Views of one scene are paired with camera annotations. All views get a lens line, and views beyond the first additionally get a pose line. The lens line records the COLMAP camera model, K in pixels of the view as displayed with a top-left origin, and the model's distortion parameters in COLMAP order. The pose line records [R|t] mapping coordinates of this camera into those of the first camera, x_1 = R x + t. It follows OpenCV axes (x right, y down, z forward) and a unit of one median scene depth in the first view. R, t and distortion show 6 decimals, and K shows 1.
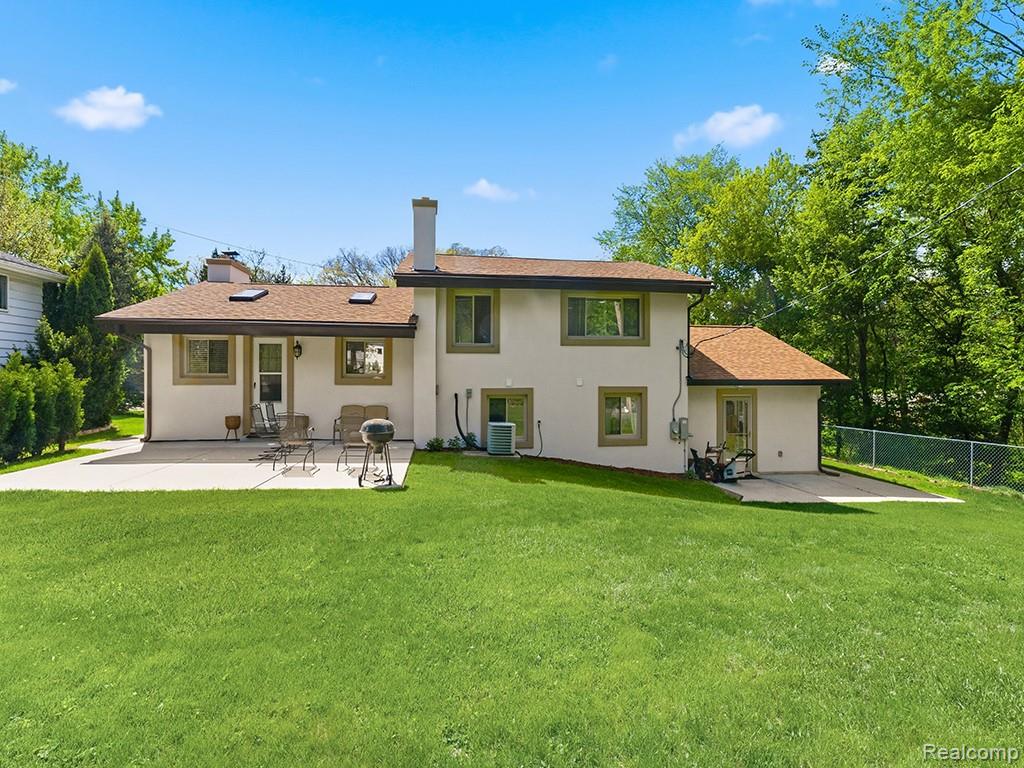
lens RADIAL K [[483.8, 0, 512.0], [0, 483.8, 384.0], [0, 0, 1]] dist [0.002328, -0.000111]
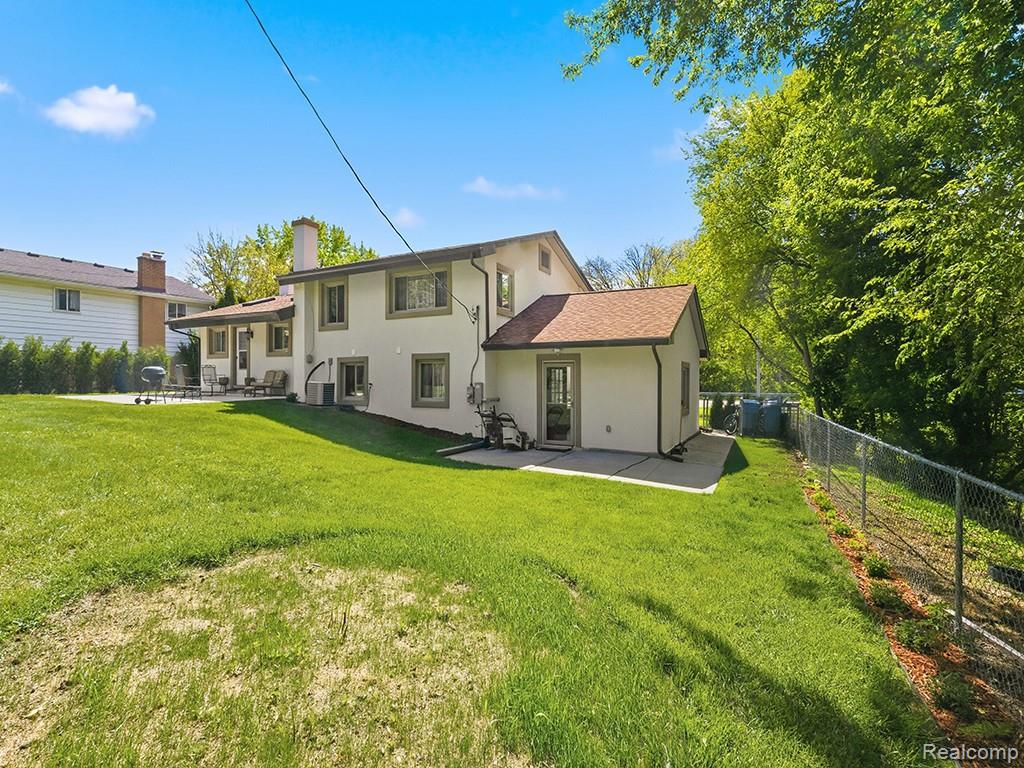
lens RADIAL K [[483.8, 0, 512.0], [0, 483.8, 384.0], [0, 0, 1]] dist [0.002328, -0.000111]
pose [[0.807609, 0.004517, -0.589701, 1.046389], [-0.006430, 0.999979, -0.001147, 0.076537], [0.589683, 0.004718, 0.807621, 0.237737]]
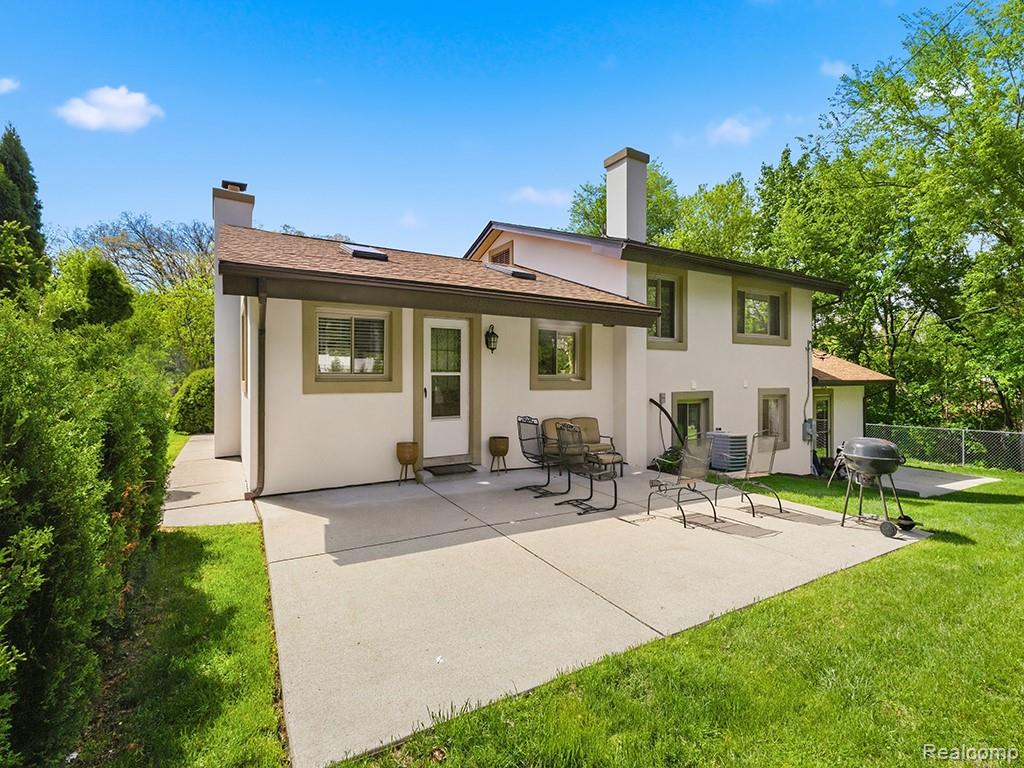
lens RADIAL K [[483.8, 0, 512.0], [0, 483.8, 384.0], [0, 0, 1]] dist [0.002328, -0.000111]
pose [[0.916793, -0.007869, 0.399286, -0.635409], [0.010155, 0.999942, -0.003611, -0.004631], [-0.399235, 0.007365, 0.916819, 0.346508]]
